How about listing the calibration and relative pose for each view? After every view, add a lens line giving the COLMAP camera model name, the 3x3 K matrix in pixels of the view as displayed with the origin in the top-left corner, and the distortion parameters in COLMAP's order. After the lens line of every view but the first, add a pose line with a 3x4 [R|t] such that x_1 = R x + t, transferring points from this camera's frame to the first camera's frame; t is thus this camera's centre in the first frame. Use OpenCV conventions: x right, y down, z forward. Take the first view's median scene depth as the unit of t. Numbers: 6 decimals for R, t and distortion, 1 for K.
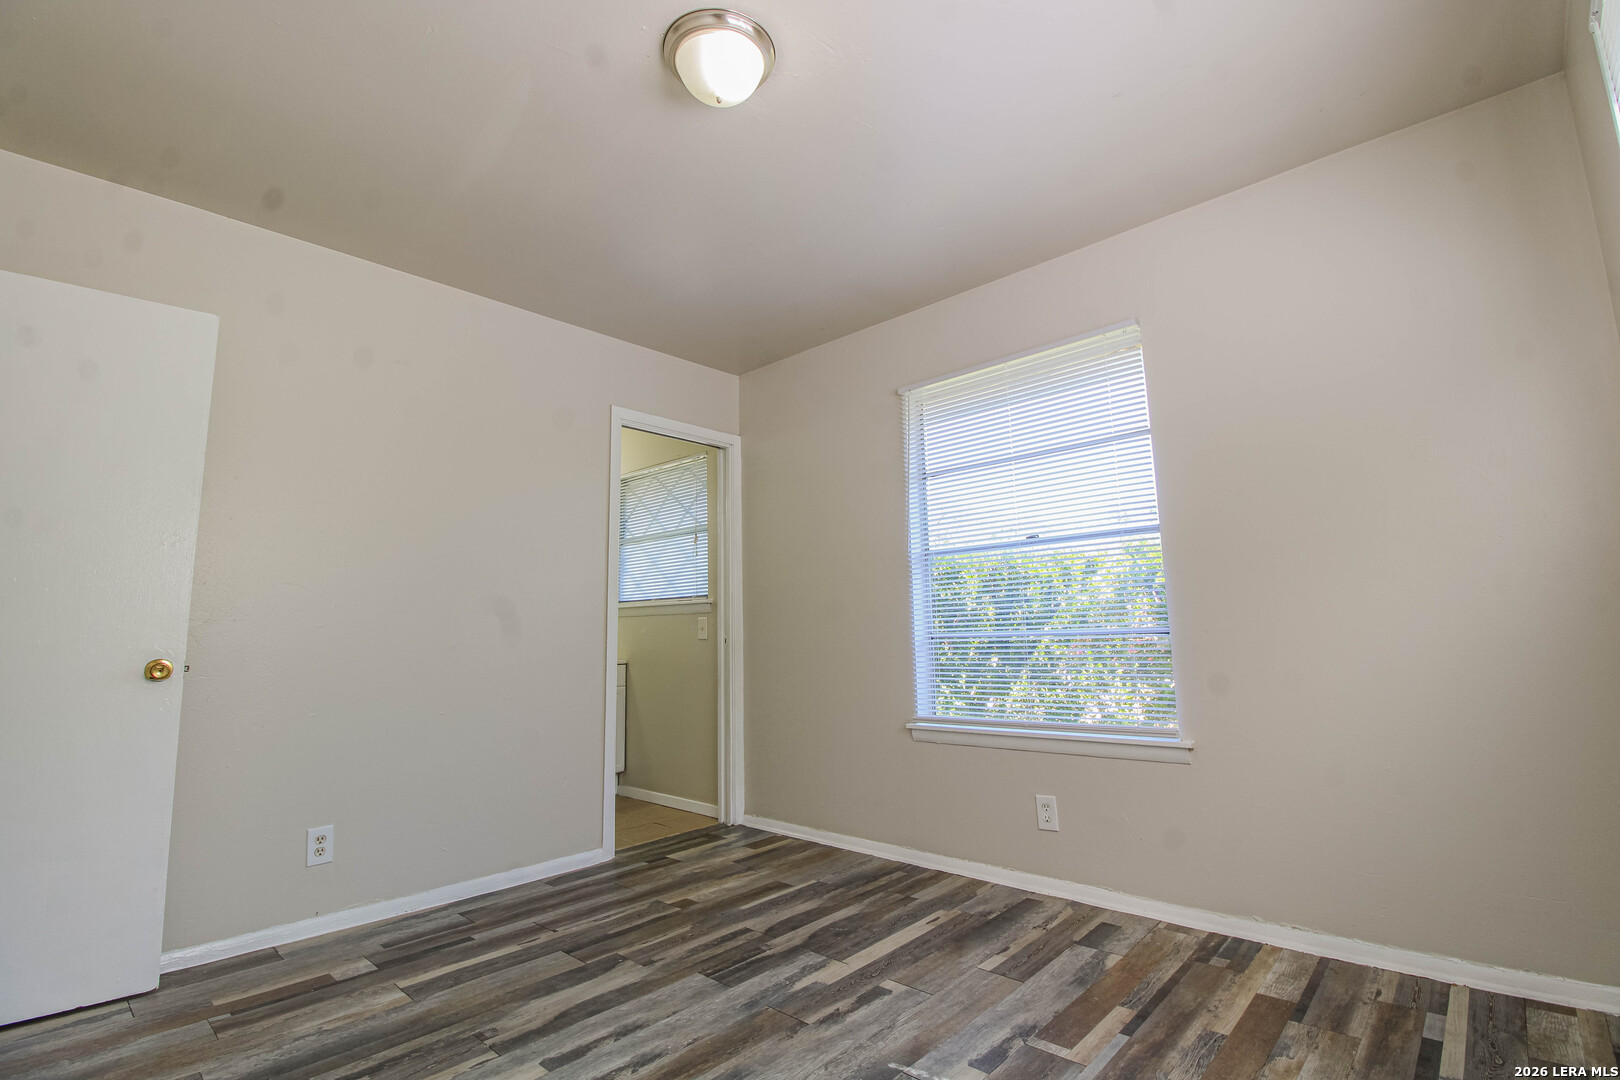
lens RADIAL K [[750.2, 0, 826.1], [0, 750.2, 533.8], [0, 0, 1]] dist [-0.007430, -0.008716]
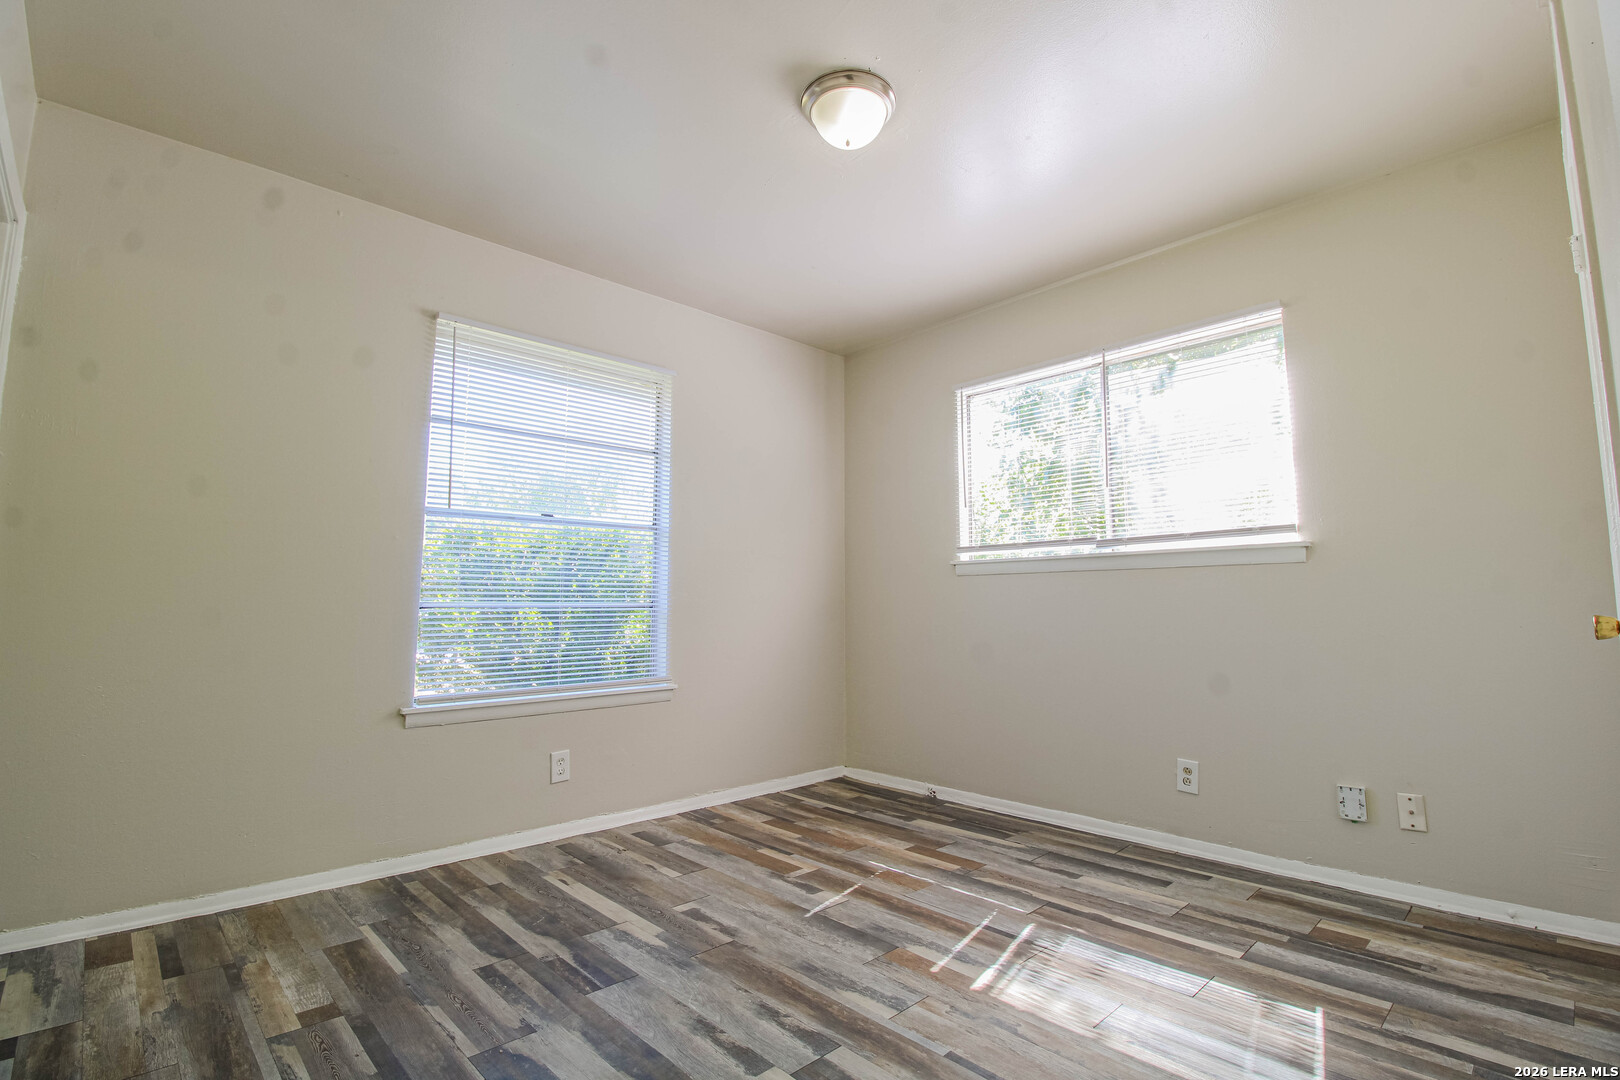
lens RADIAL K [[750.2, 0, 816.7], [0, 750.2, 539.5], [0, 0, 1]] dist [-0.007430, -0.008716]
pose [[0.073520, 0.110648, 0.991137, -0.948511], [-0.136674, 0.985567, -0.099888, 0.117611], [-0.987884, -0.128119, 0.087582, 0.667485]]
